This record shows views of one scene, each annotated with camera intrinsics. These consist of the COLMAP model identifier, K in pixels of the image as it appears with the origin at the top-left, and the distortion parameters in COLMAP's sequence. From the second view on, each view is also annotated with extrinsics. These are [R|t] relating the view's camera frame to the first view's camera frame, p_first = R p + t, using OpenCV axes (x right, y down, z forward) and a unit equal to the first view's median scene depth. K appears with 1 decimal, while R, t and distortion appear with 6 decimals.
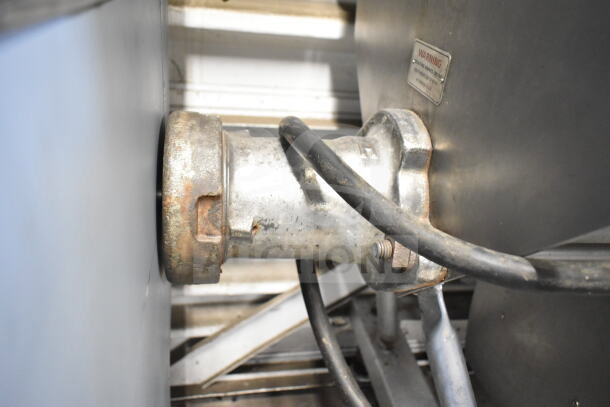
lens RADIAL K [[493.8, 0, 305.0], [0, 493.8, 203.5], [0, 0, 1]] dist [-0.002367, 0.002535]
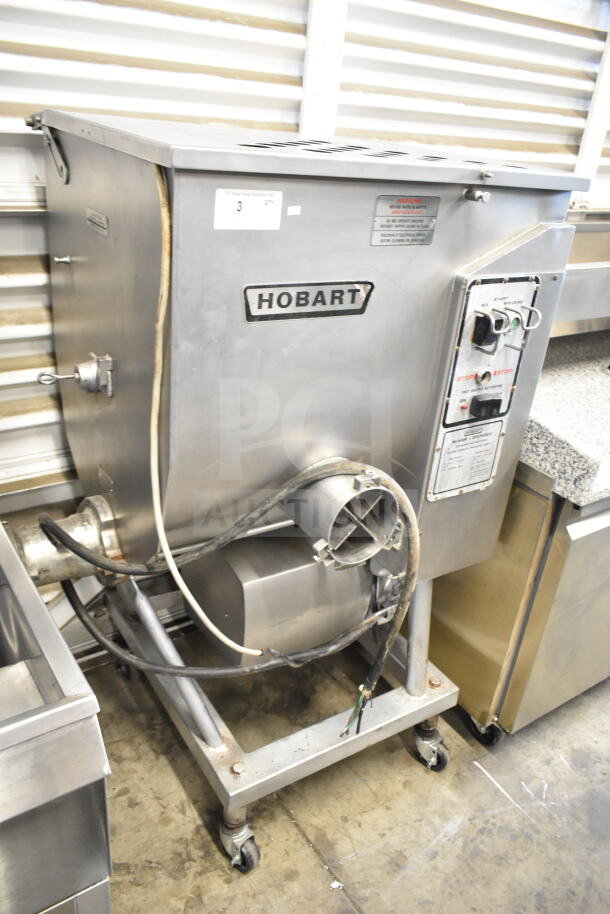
lens RADIAL K [[739.8, 0, 305.0], [0, 739.8, 457.0], [0, 0, 1]] dist [-0.002367, 0.002535]
pose [[0.919871, -0.199722, 0.337563, -0.022327], [0.191823, 0.979775, 0.056967, -0.388979], [-0.342113, 0.012350, 0.939577, -2.323727]]
